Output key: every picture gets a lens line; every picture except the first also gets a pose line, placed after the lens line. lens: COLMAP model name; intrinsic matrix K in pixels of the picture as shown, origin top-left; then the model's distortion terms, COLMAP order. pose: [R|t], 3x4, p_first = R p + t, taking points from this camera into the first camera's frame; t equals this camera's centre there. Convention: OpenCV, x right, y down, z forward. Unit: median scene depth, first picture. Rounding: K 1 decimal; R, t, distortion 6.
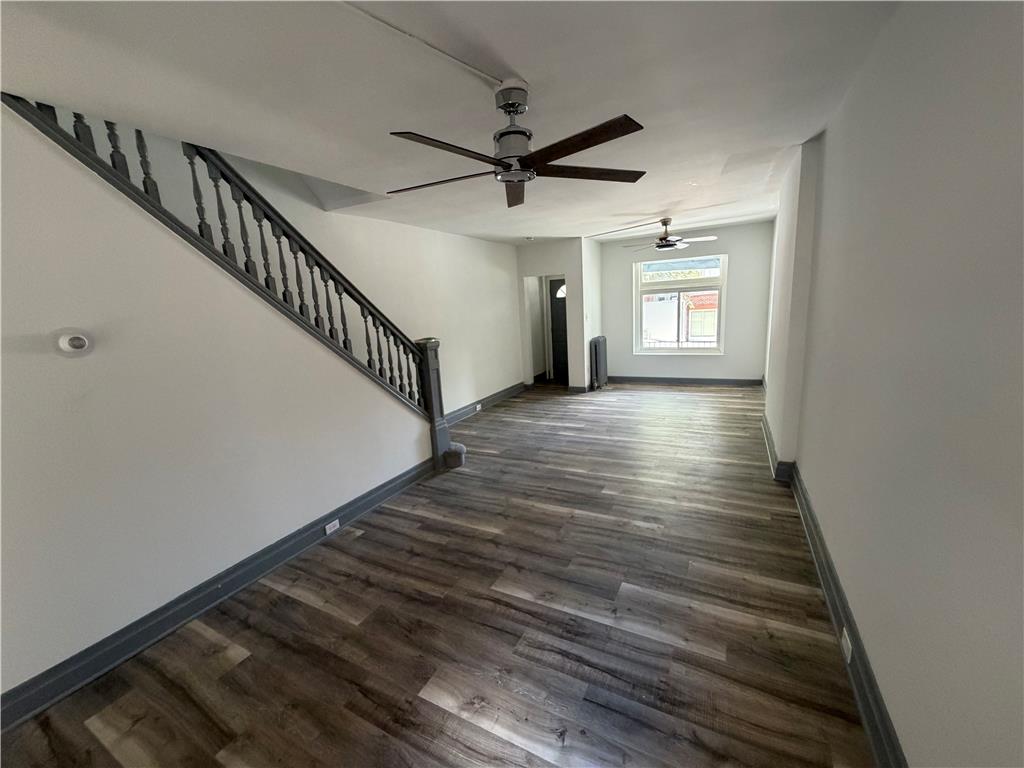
lens RADIAL K [[409.4, 0, 510.1], [0, 409.4, 388.1], [0, 0, 1]] dist [0.006101, -0.000282]
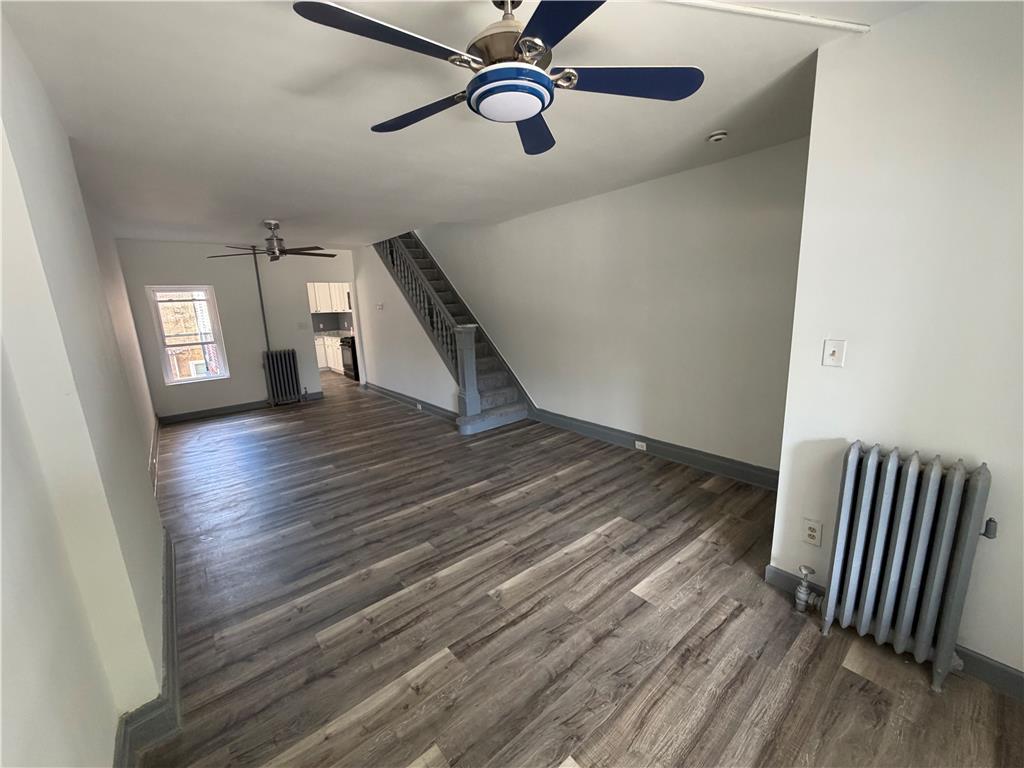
lens RADIAL K [[409.4, 0, 507.2], [0, 409.4, 381.3], [0, 0, 1]] dist [0.006101, -0.000282]
pose [[-0.374044, 0.269715, -0.887324, 0.783910], [-0.119590, 0.934760, 0.334546, -0.341897], [0.919668, 0.231251, -0.317386, 1.348335]]
